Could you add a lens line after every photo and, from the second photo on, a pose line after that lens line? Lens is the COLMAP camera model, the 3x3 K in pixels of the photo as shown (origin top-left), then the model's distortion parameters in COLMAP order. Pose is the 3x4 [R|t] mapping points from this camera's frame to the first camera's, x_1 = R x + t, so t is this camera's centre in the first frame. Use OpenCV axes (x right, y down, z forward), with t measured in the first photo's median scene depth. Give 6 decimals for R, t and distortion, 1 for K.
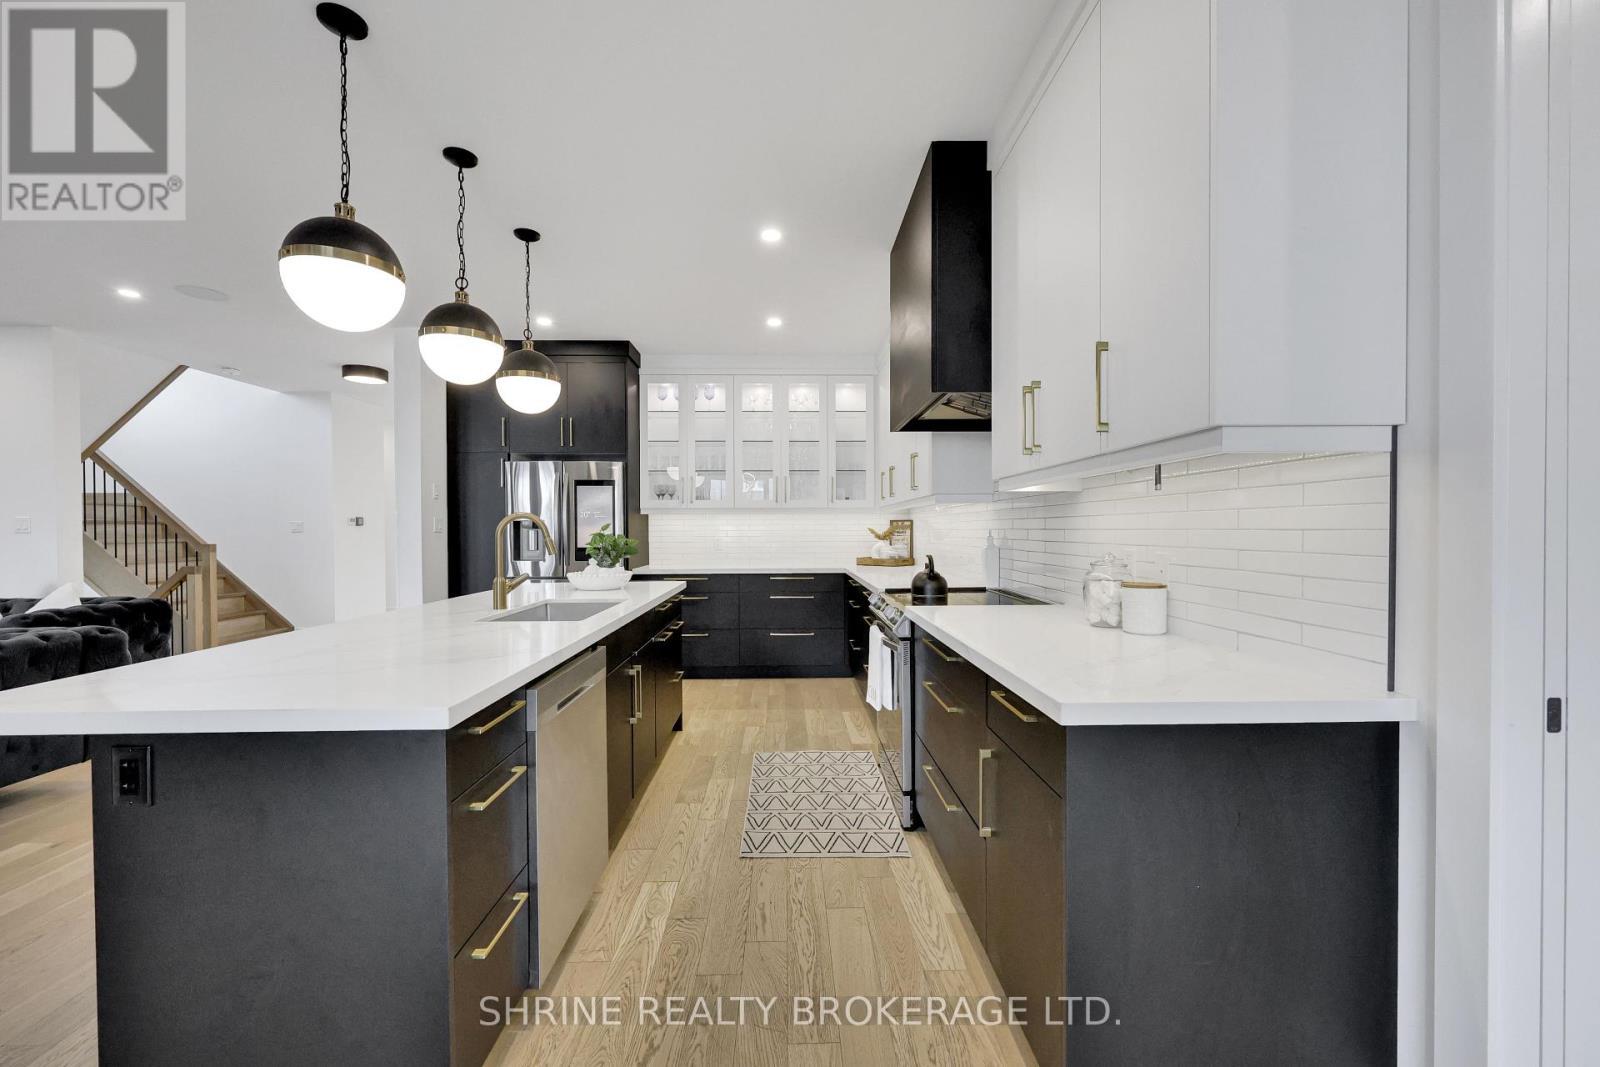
lens RADIAL K [[637.7, 0, 796.9], [0, 637.7, 536.3], [0, 0, 1]] dist [-0.000656, 0.000384]
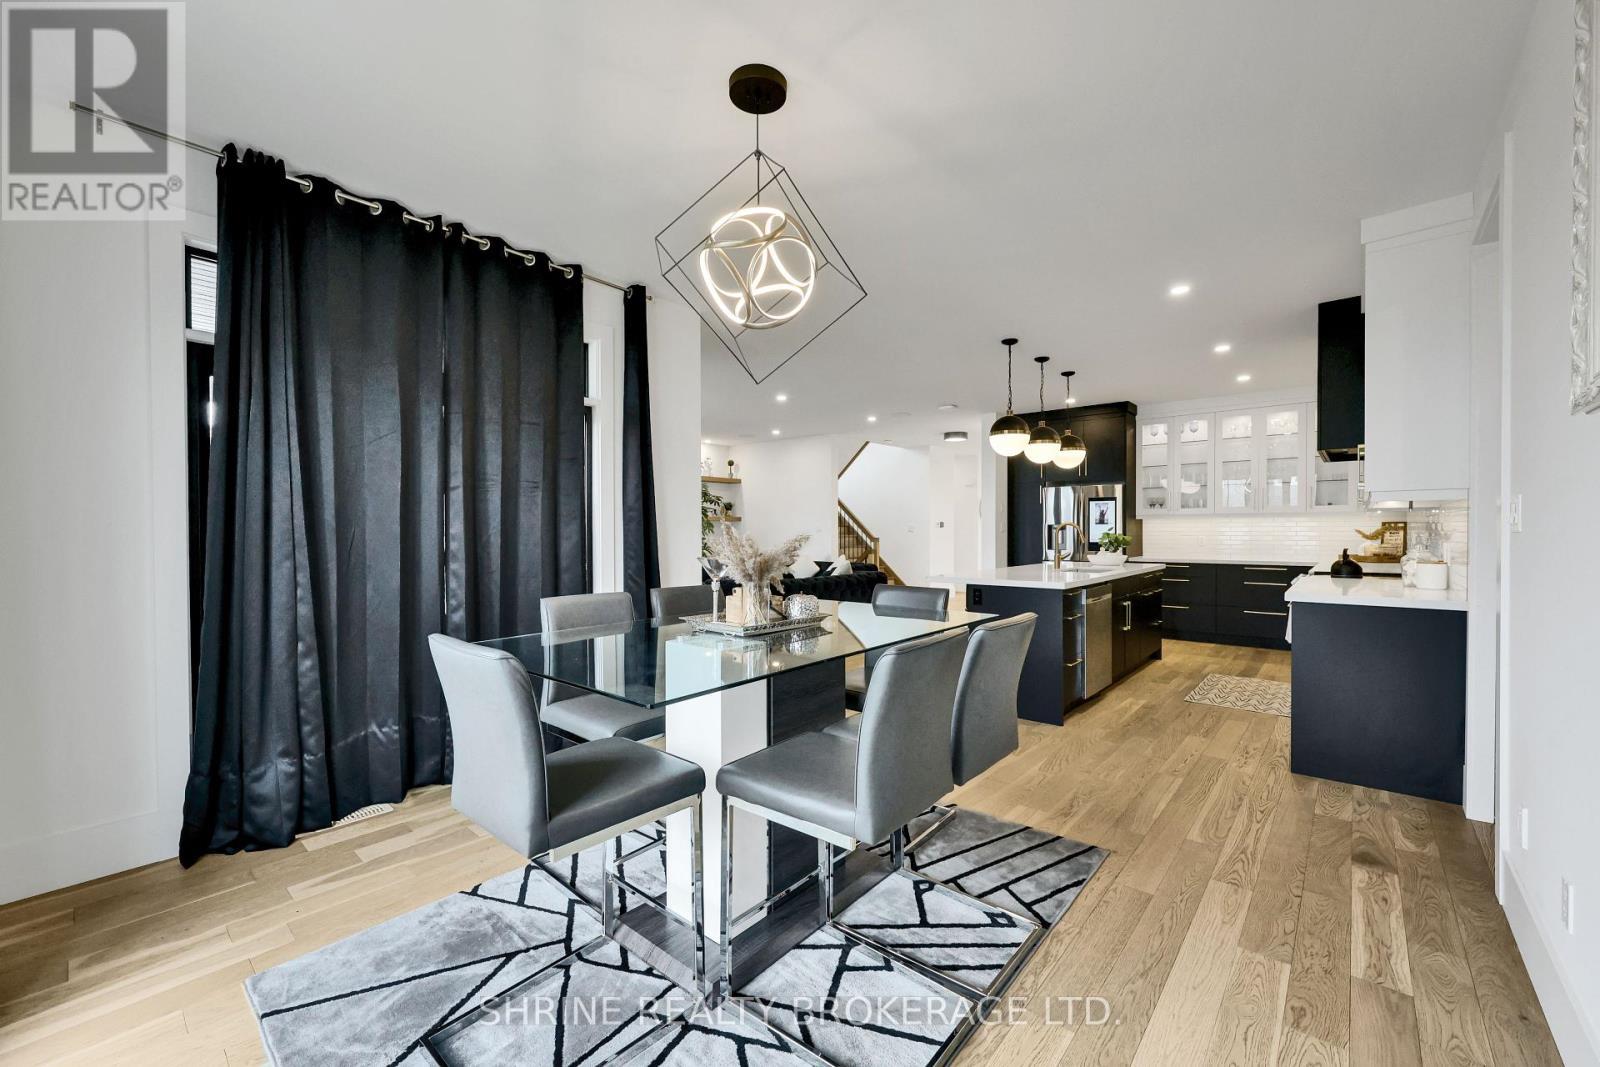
lens RADIAL K [[637.7, 0, 805.6], [0, 637.7, 535.7], [0, 0, 1]] dist [-0.000656, 0.000384]
pose [[0.745002, 0.007004, -0.667025, 0.159612], [-0.007062, 0.999972, 0.002613, 0.002868], [0.667025, 0.002764, 0.745030, -0.566113]]
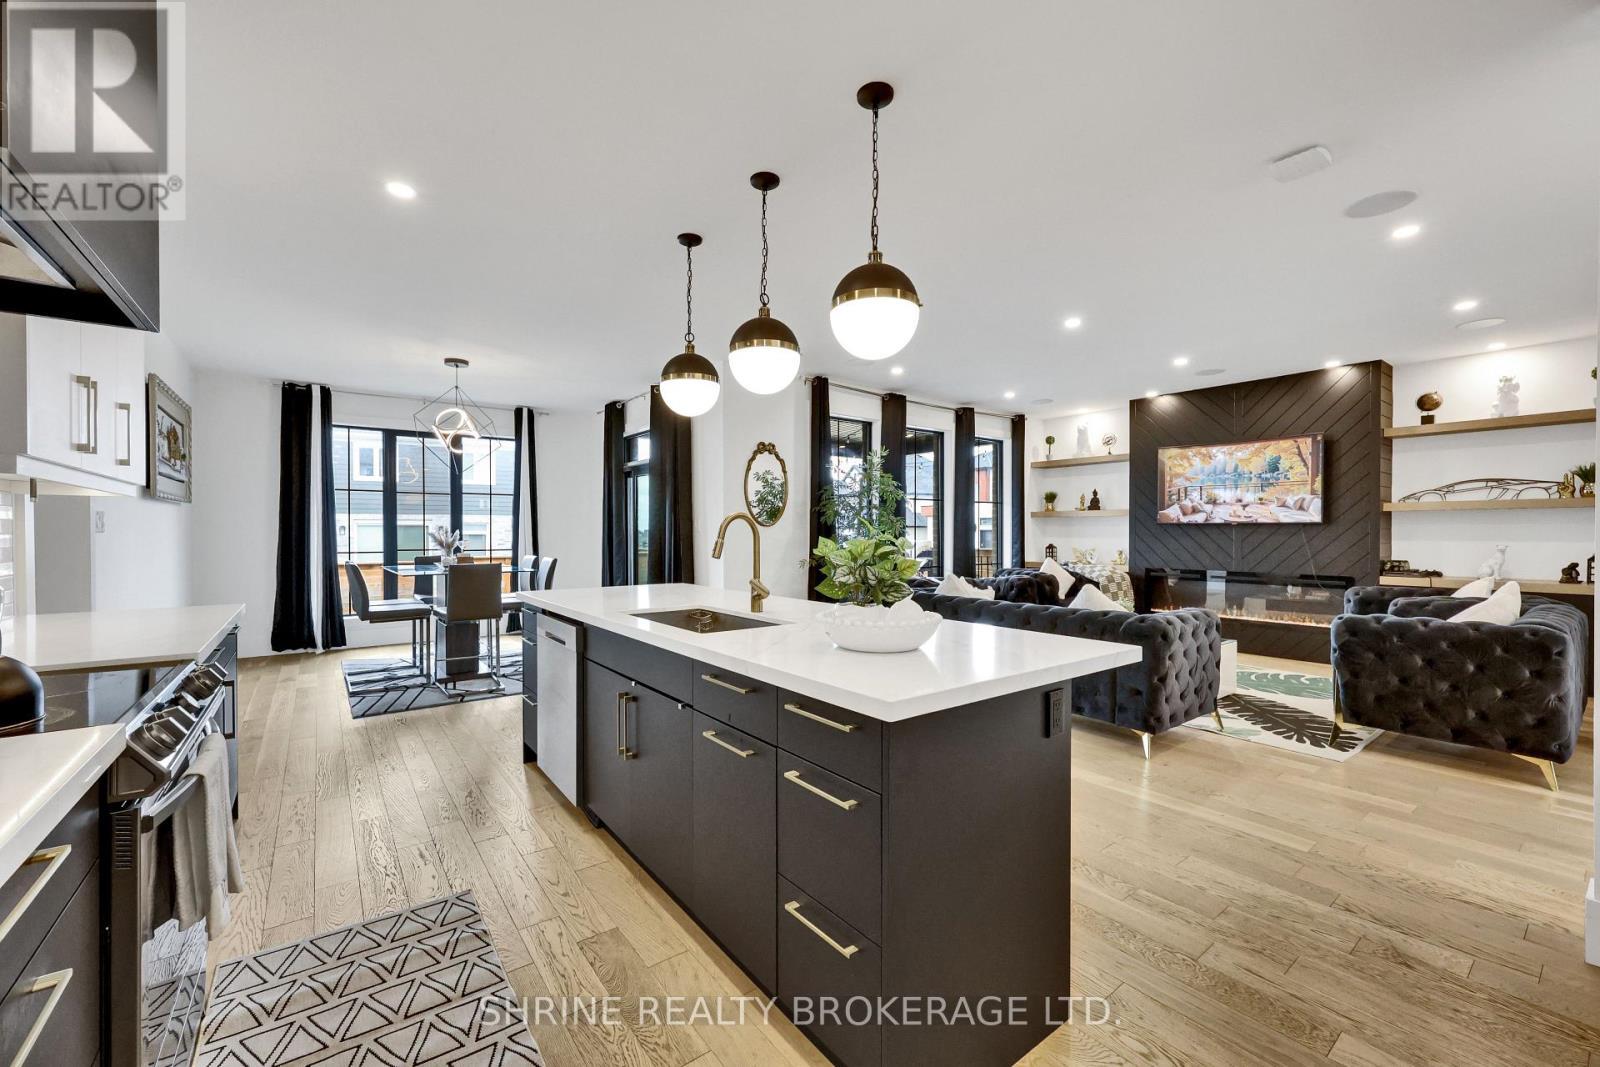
lens RADIAL K [[637.7, 0, 790.5], [0, 637.7, 534.3], [0, 0, 1]] dist [-0.000656, 0.000384]
pose [[-0.814391, 0.007615, -0.580266, 0.036923], [-0.003371, 0.999835, 0.017853, -0.011065], [0.580307, 0.016495, -0.814231, 0.956778]]
